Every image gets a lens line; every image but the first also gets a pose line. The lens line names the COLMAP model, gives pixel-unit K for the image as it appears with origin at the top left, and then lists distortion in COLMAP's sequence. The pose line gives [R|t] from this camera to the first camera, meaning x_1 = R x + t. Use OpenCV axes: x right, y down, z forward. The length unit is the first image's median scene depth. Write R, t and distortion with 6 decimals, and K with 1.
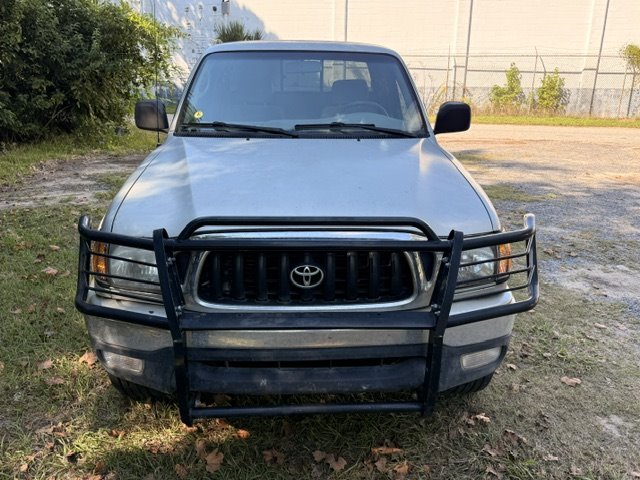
lens RADIAL K [[479.1, 0, 320.0], [0, 479.1, 240.0], [0, 0, 1]] dist [0.078998, -0.105971]
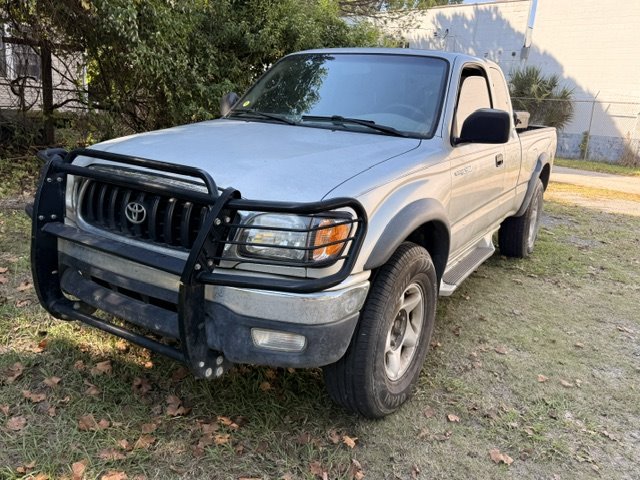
lens RADIAL K [[479.1, 0, 320.0], [0, 479.1, 240.0], [0, 0, 1]] dist [0.078998, -0.105971]
pose [[0.843883, 0.193172, -0.500546, 0.642274], [-0.233211, 0.972260, -0.017960, 0.040328], [0.483191, 0.131889, 0.865524, 0.163600]]
